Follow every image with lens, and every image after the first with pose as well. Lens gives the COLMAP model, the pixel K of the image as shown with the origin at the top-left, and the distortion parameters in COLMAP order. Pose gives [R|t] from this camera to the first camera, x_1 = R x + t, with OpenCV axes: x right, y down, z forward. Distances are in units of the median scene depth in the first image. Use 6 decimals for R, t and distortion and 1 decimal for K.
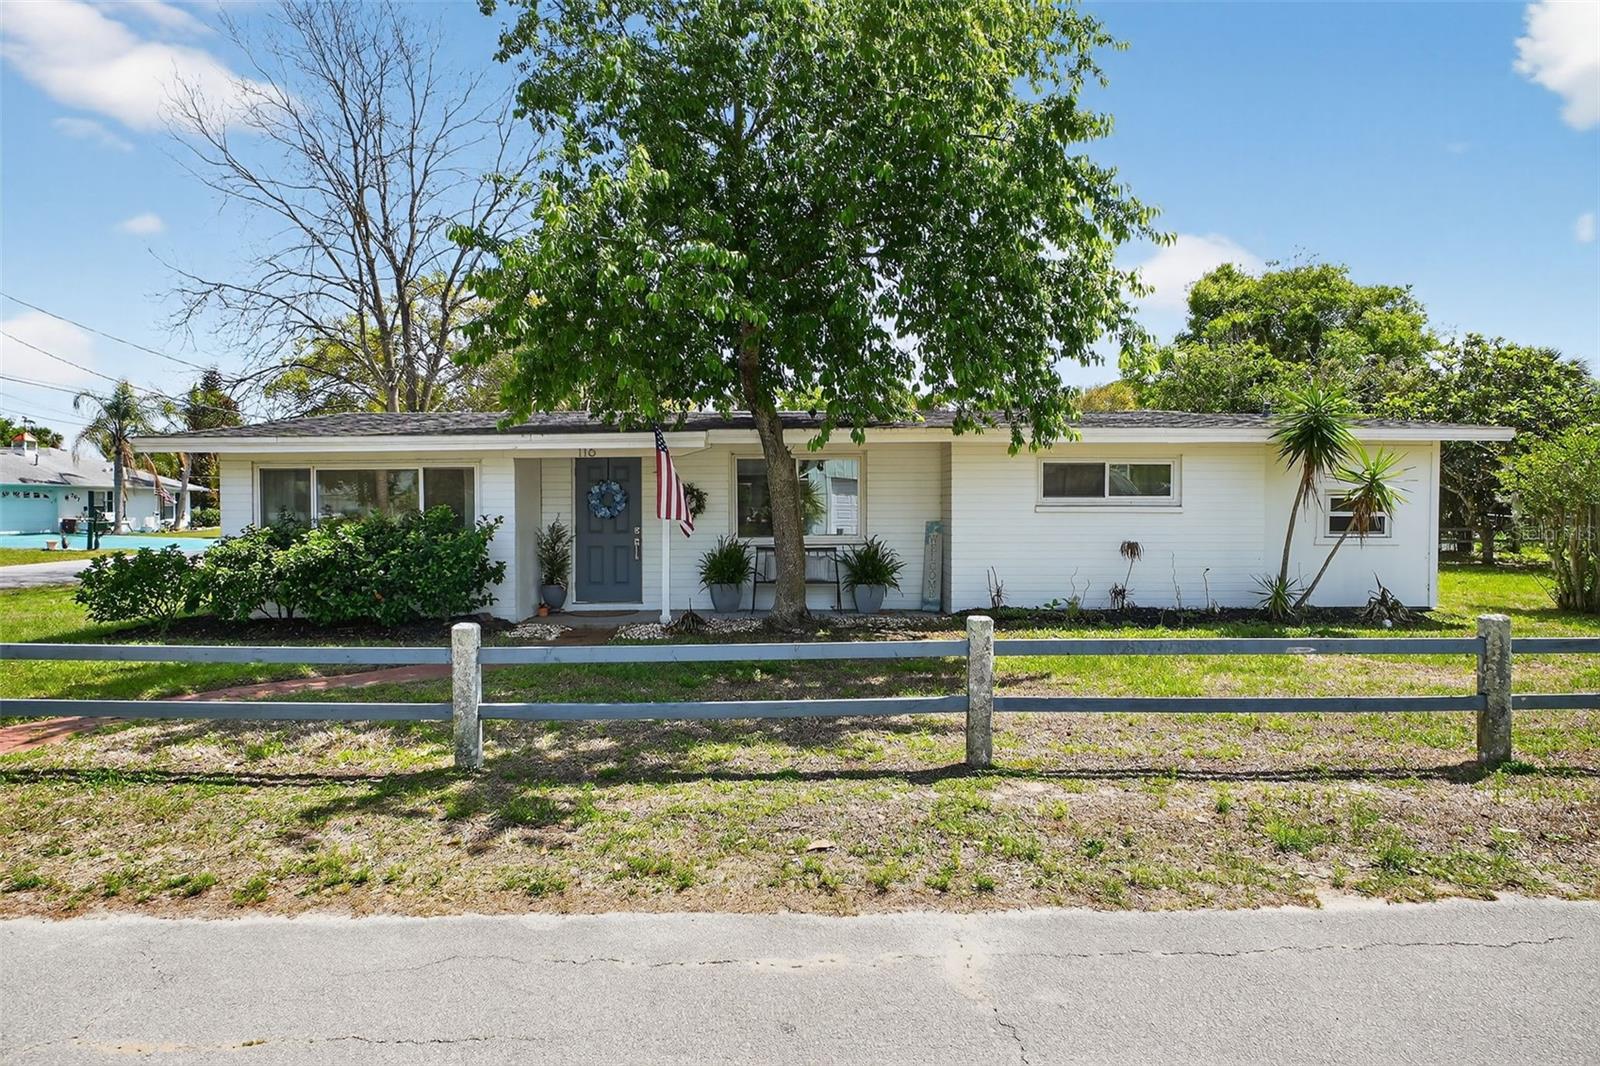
lens RADIAL K [[919.2, 0, 800.5], [0, 919.2, 521.8], [0, 0, 1]] dist [-0.000721, -0.002116]
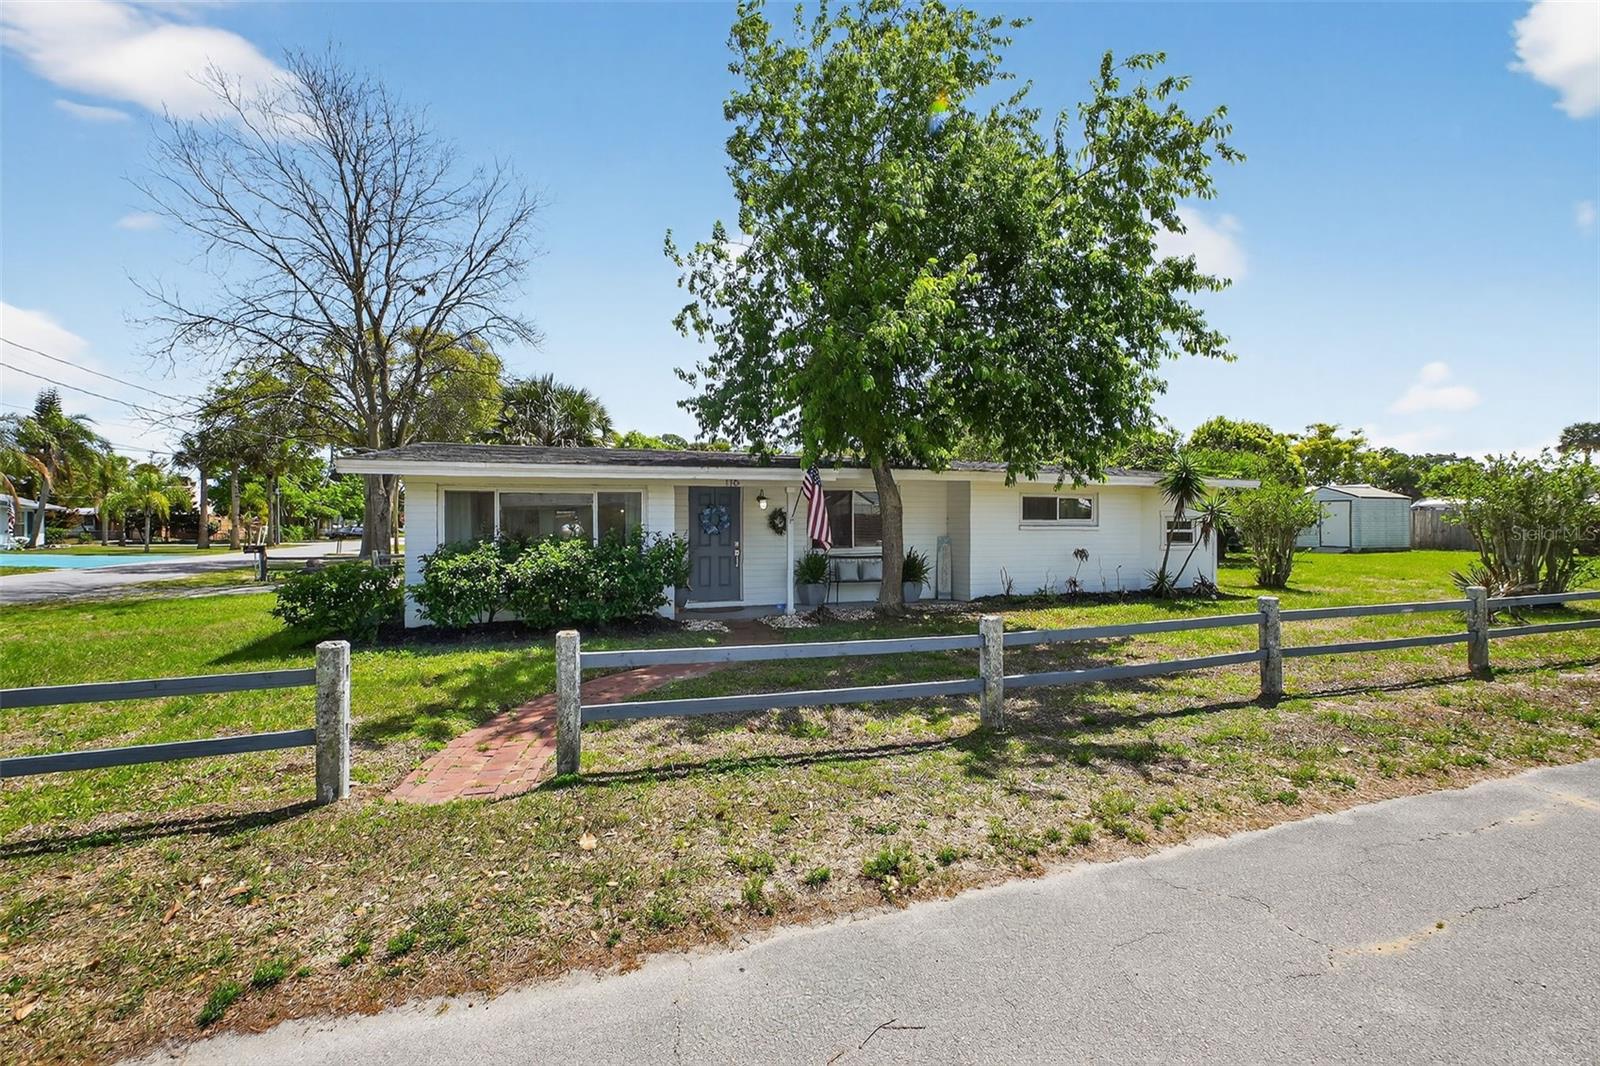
lens RADIAL K [[671.8, 0, 800.0], [0, 671.8, 533.0], [0, 0, 1]] dist [-0.012659, 0.000733]
pose [[0.948091, -0.001433, 0.317997, -0.692391], [0.003510, 0.999976, -0.005957, 0.000084], [-0.317981, 0.006764, 0.948073, 0.147501]]
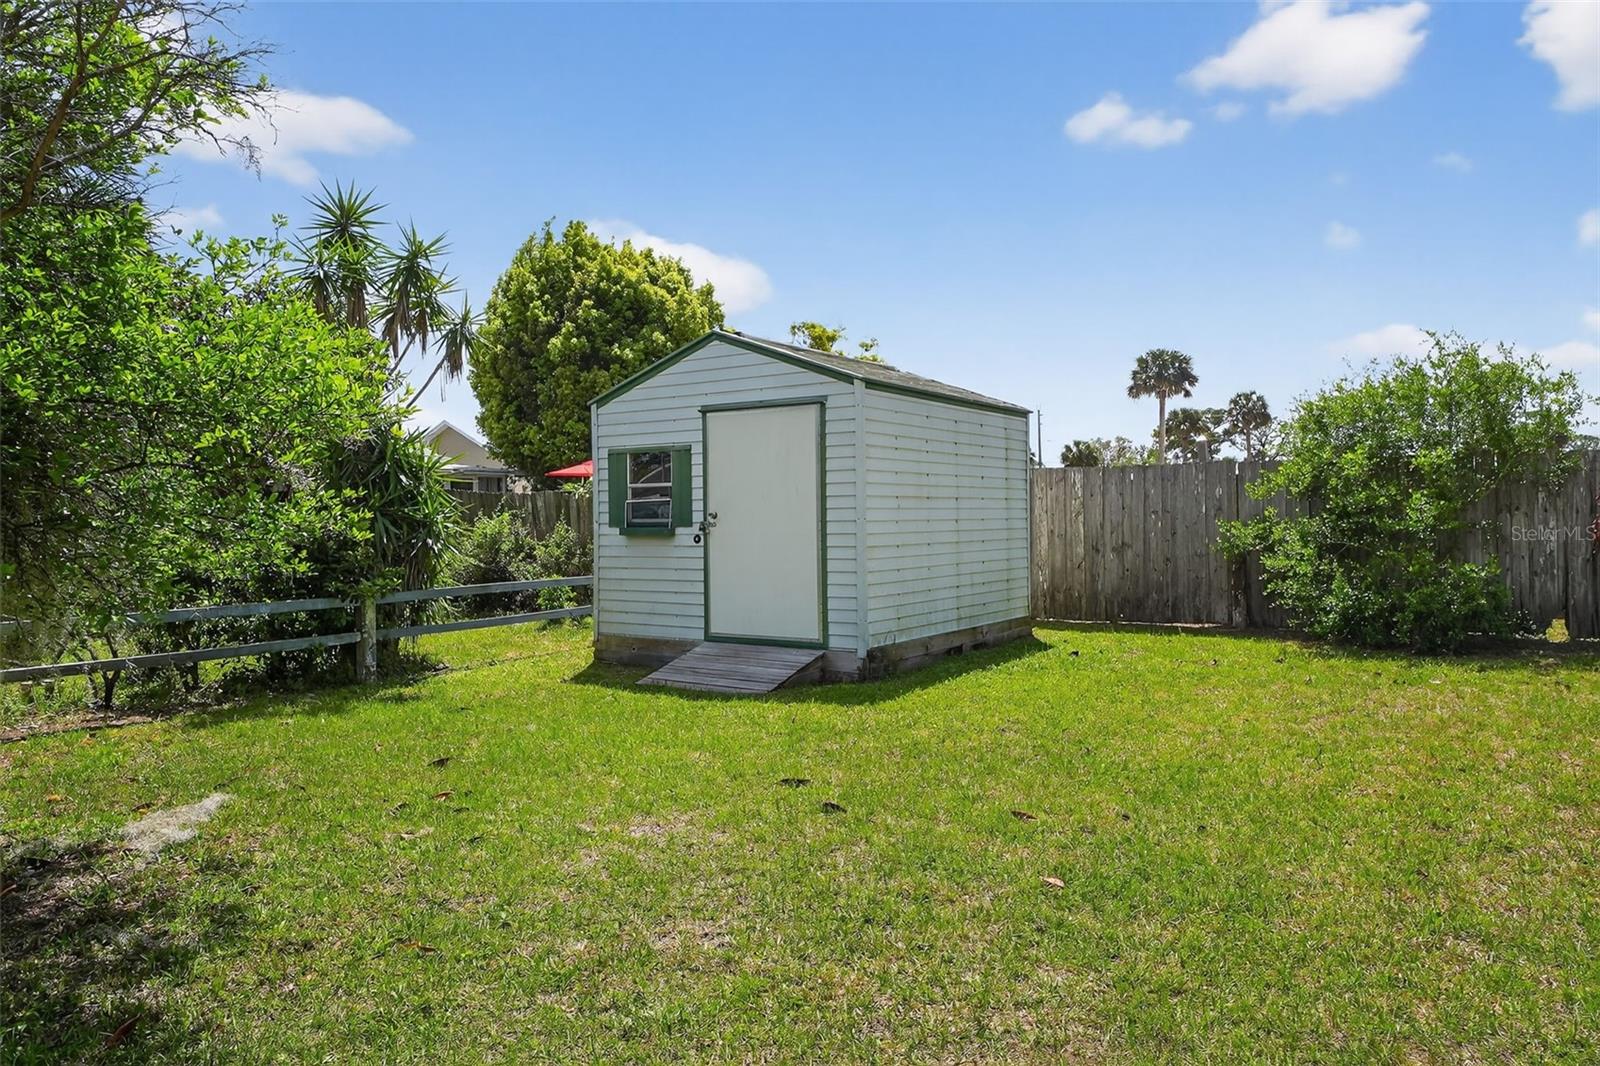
lens RADIAL K [[1111.2, 0, 759.9], [0, 1111.2, 530.9], [0, 0, 1]] dist [-0.031373, 0.000965]
pose [[0.608877, -0.011825, 0.793176, 2.658101], [0.021641, 0.999764, -0.001707, -0.058618], [-0.792969, 0.018205, 0.608990, 2.167361]]
